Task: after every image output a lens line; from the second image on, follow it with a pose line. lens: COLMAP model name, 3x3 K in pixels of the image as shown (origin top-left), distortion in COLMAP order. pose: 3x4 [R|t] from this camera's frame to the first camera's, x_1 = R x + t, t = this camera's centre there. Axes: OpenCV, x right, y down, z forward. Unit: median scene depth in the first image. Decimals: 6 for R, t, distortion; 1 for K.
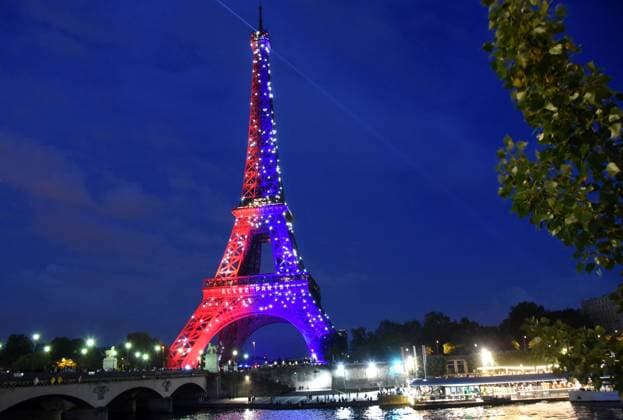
lens RADIAL K [[460.2, 0, 299.9], [0, 460.2, 208.9], [0, 0, 1]] dist [-0.098739, 0.058821]
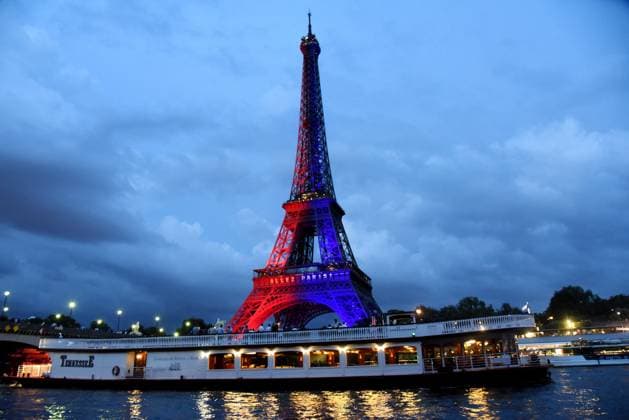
lens RADIAL K [[439.6, 0, 314.5], [0, 439.6, 210.0], [0, 0, 1]] dist [-0.102051, 0.066552]
pose [[0.984401, -0.035787, -0.172264, 0.137063], [0.033868, 0.999327, -0.014067, 0.042007], [0.172651, 0.008013, 0.984950, 0.023521]]
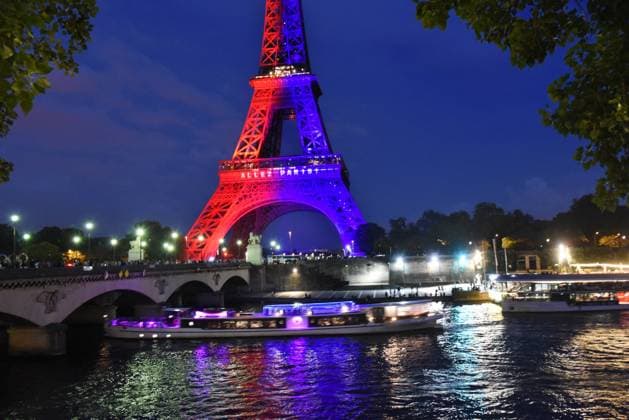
lens RADIAL K [[526.9, 0, 314.5], [0, 526.9, 210.0], [0, 0, 1]] dist [-0.030967, 0.008653]
pose [[0.999614, 0.014209, 0.023872, -0.066115], [-0.019494, 0.970995, 0.238305, 0.002732], [-0.019793, -0.238678, 0.970897, 0.005994]]
